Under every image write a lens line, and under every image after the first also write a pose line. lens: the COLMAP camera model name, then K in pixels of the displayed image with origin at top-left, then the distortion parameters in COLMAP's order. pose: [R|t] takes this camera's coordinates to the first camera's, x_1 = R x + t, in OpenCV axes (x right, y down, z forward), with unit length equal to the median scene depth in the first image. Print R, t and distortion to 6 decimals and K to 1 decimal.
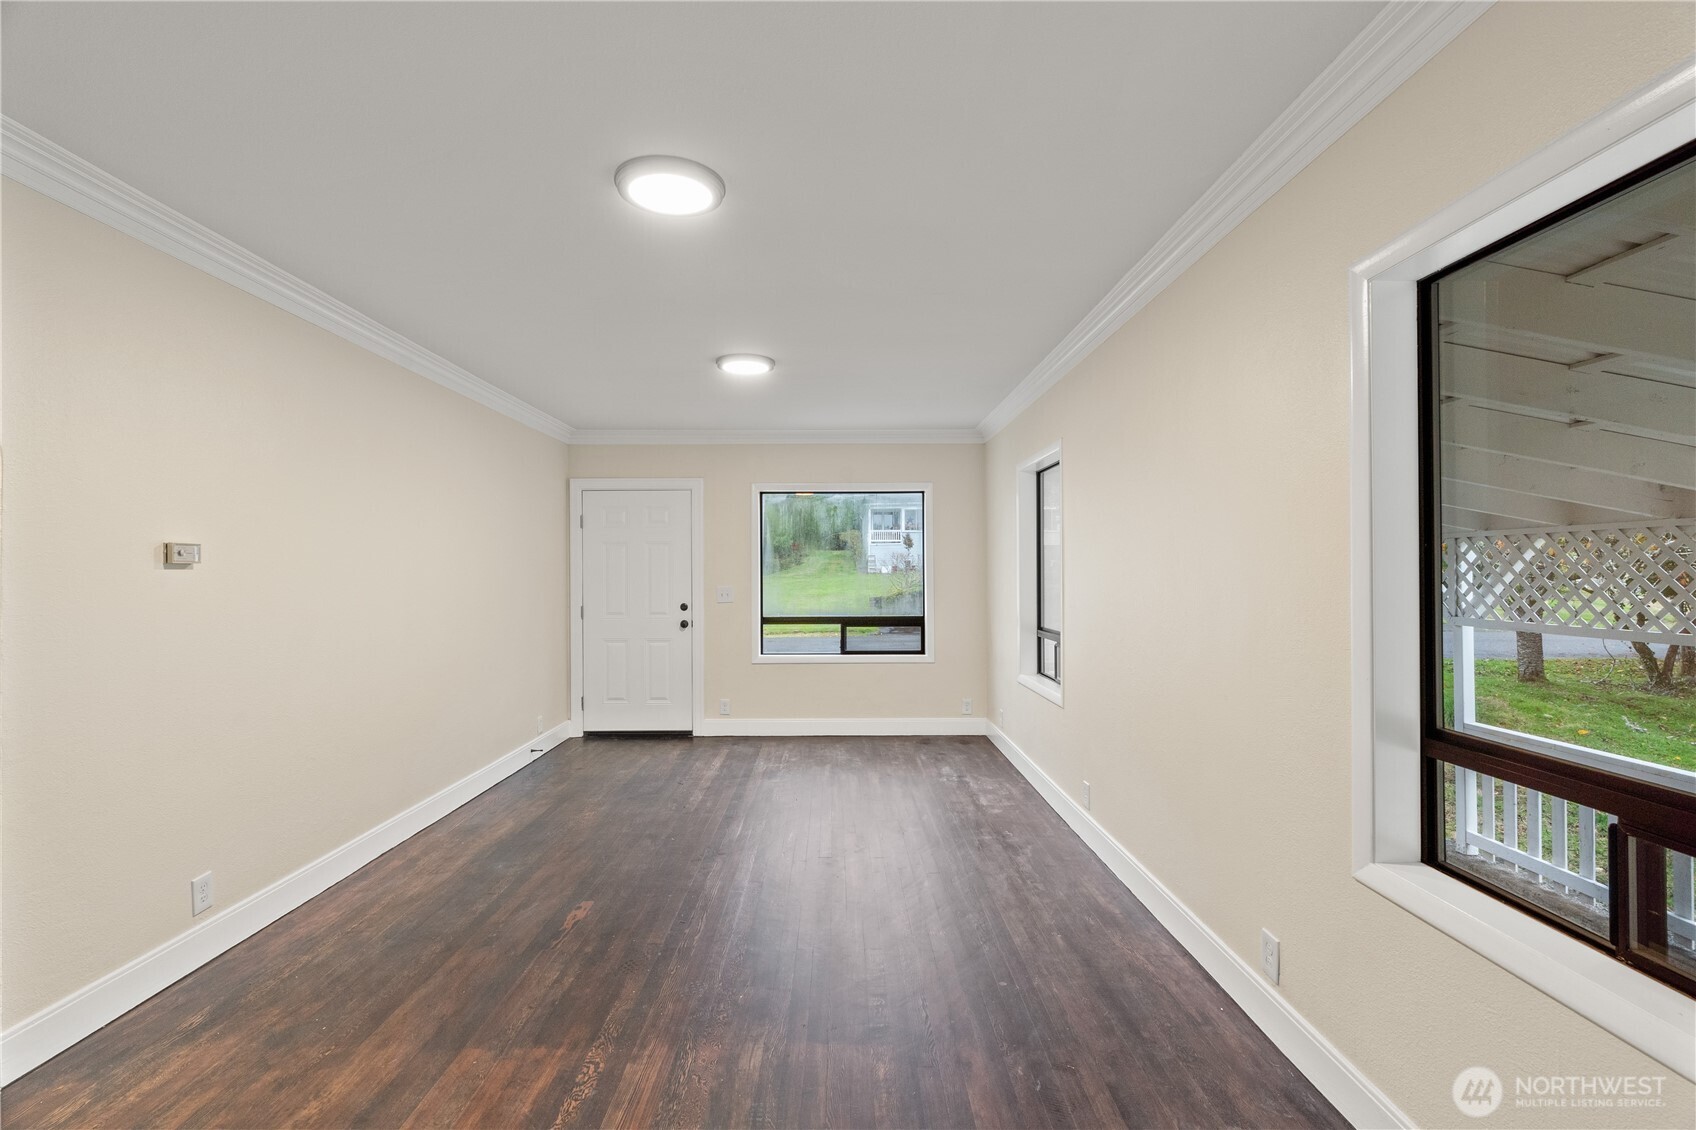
lens RADIAL K [[759.2, 0, 848.0], [0, 759.2, 565.0], [0, 0, 1]] dist [-0.008721, 0.000958]
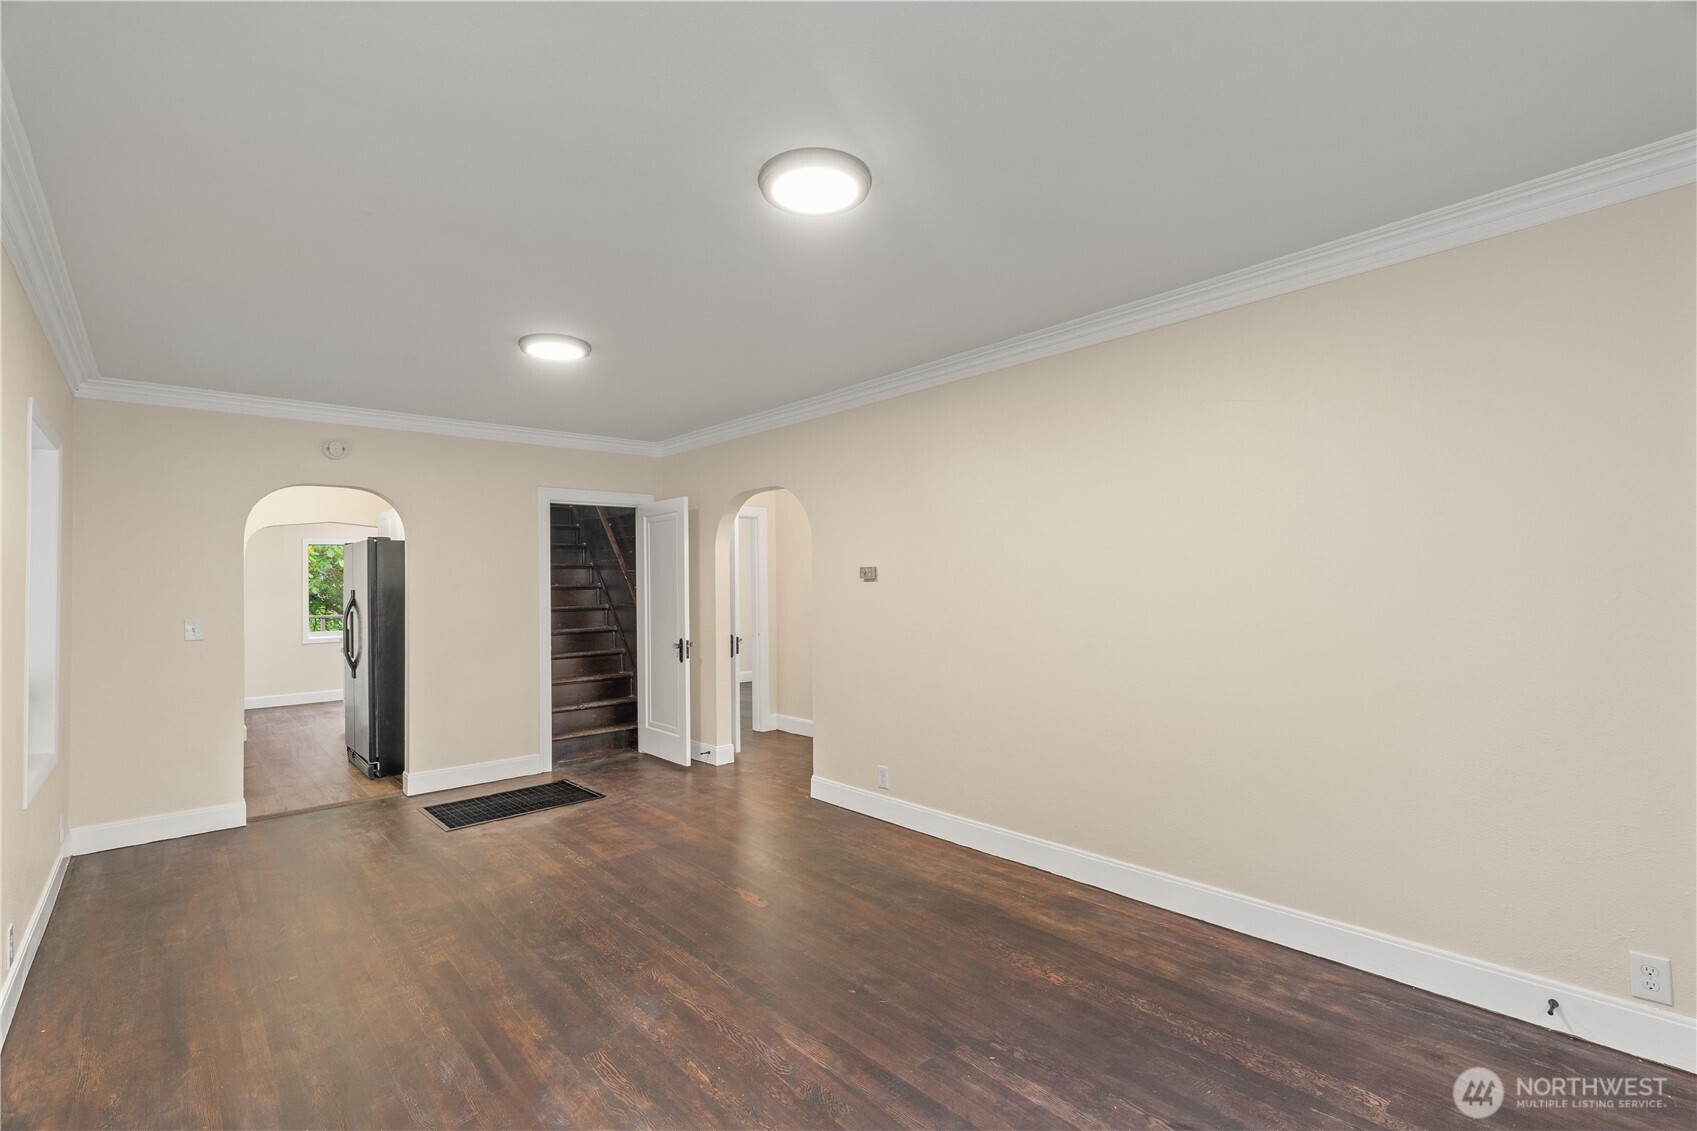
lens RADIAL K [[759.6, 0, 848.5], [0, 759.6, 565.5], [0, 0, 1]] dist [-0.008721, 0.000958]
pose [[-0.752105, -0.001932, -0.659040, 0.260720], [0.024831, 0.999203, -0.031267, 0.017681], [0.658575, -0.039881, -0.751457, 1.924805]]
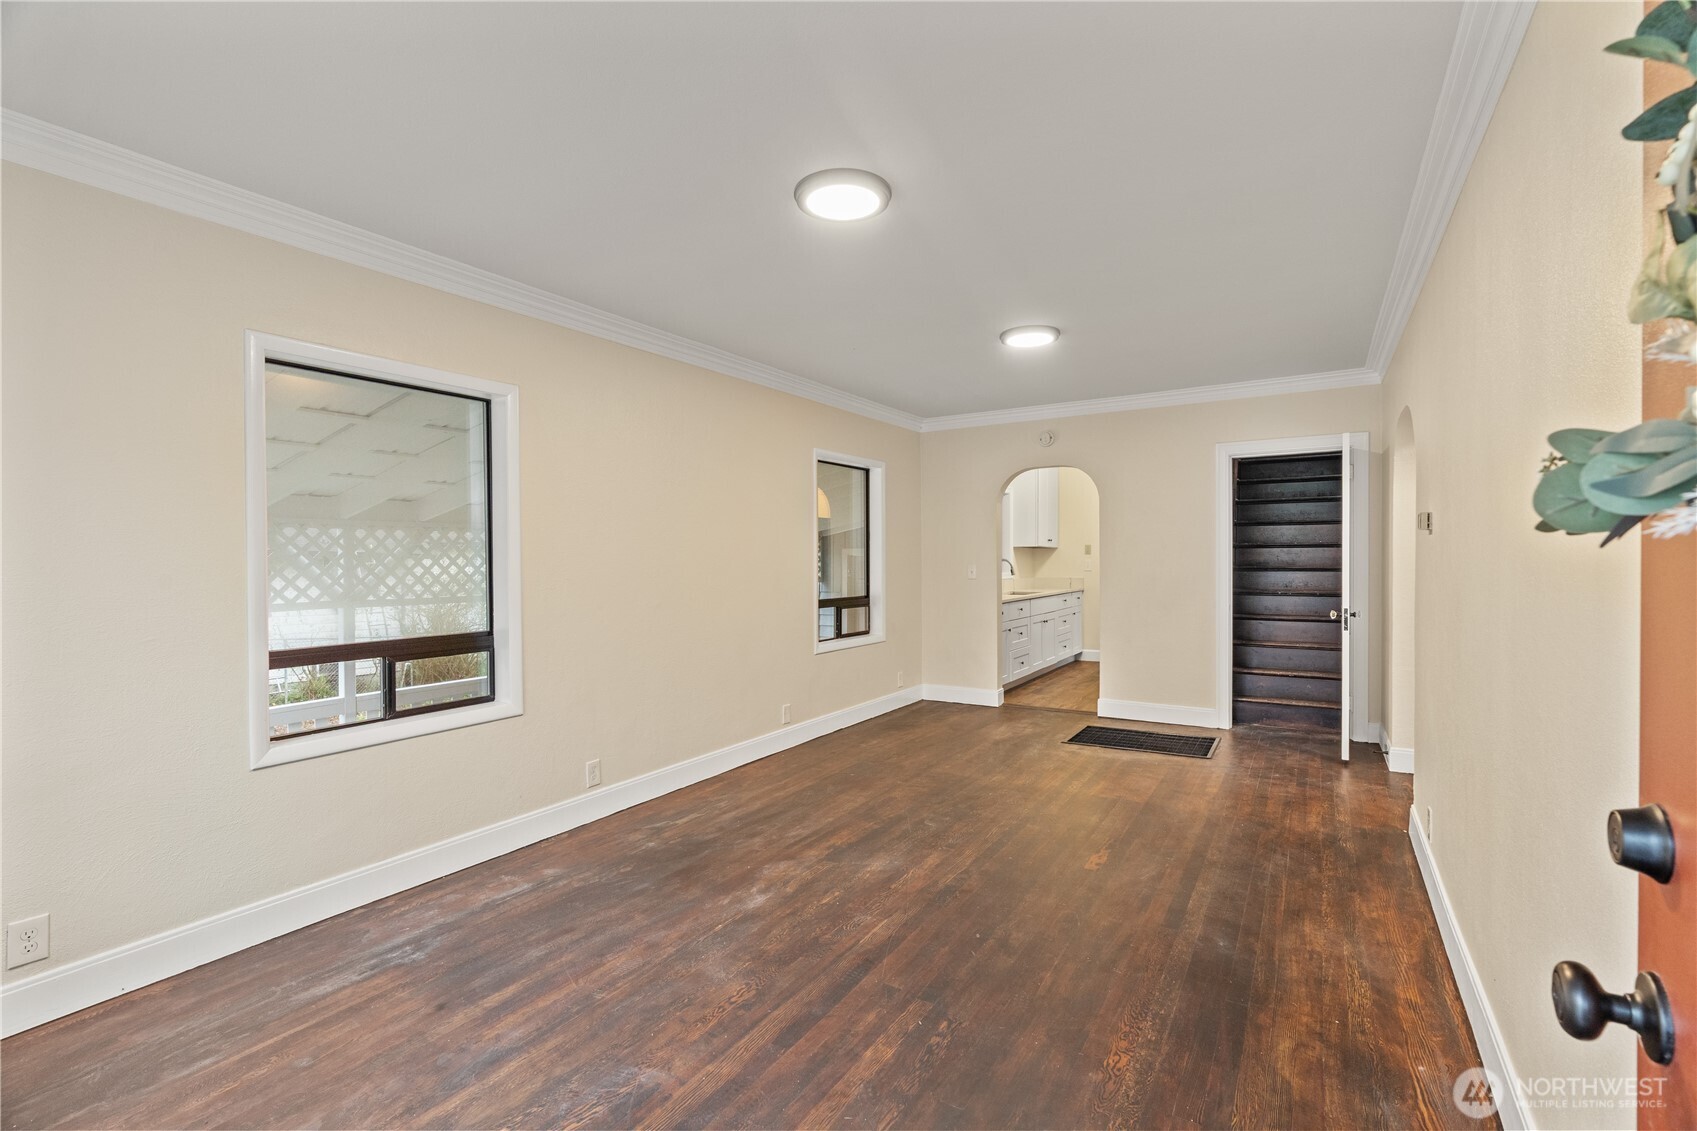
lens RADIAL K [[759.6, 0, 848.5], [0, 759.6, 565.5], [0, 0, 1]] dist [-0.008721, 0.000958]
pose [[-0.840436, 0.005329, 0.541885, -0.641277], [0.006358, 0.999980, 0.000027, 0.039850], [-0.541873, 0.003468, -0.840453, 2.082365]]
